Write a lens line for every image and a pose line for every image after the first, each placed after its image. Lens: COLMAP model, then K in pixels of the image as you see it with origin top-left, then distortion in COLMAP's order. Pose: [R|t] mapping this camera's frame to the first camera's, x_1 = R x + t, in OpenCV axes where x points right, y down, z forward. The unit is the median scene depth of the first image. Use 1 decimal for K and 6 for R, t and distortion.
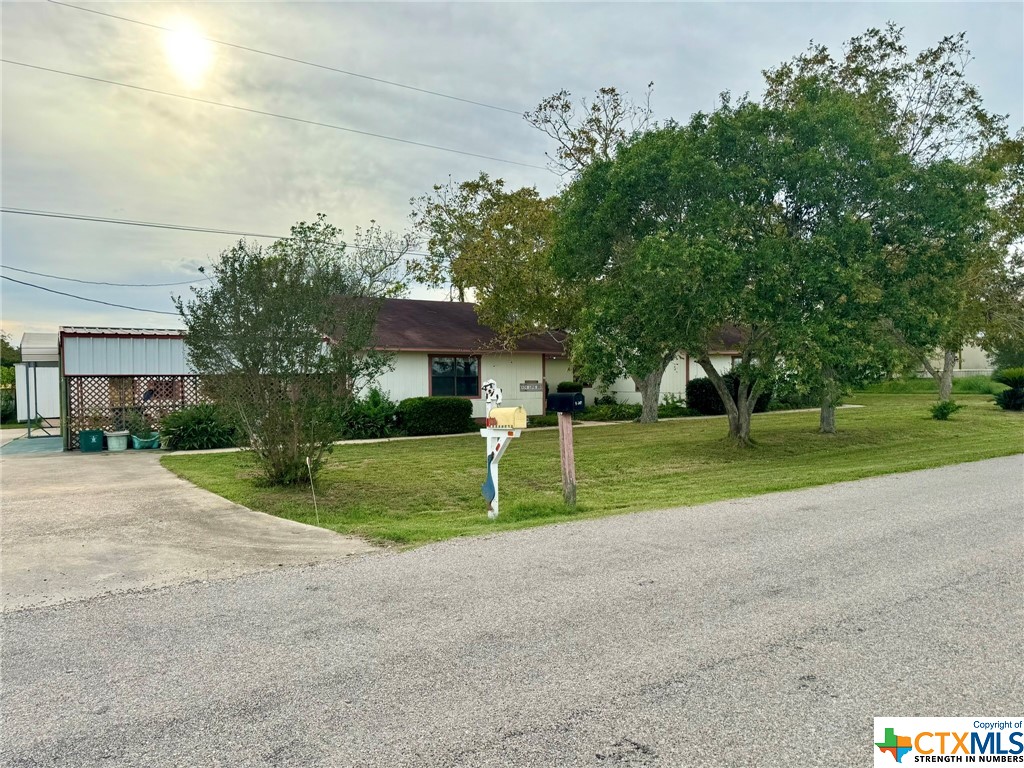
lens RADIAL K [[717.9, 0, 512.0], [0, 717.9, 384.0], [0, 0, 1]] dist [0.077369, -0.104778]
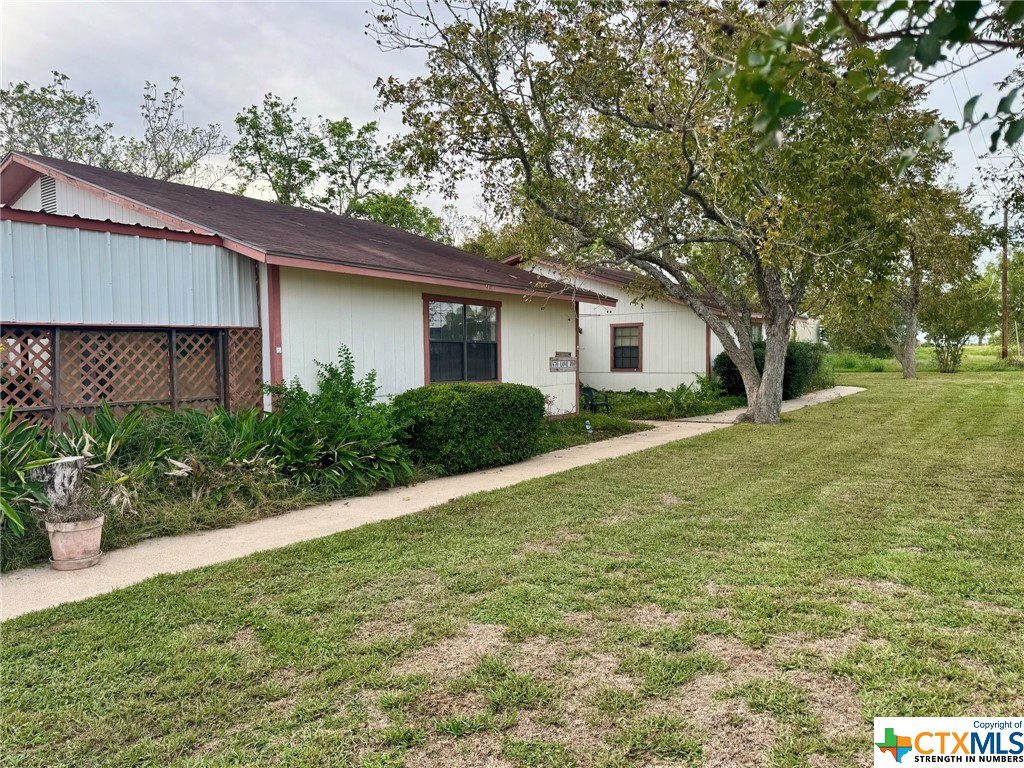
lens RADIAL K [[717.9, 0, 512.0], [0, 717.9, 384.0], [0, 0, 1]] dist [0.077369, -0.104778]
pose [[0.937900, -0.006286, 0.346850, -0.182118], [-0.004973, 0.999489, 0.031560, 0.002077], [-0.346871, -0.031325, 0.937390, 0.446216]]
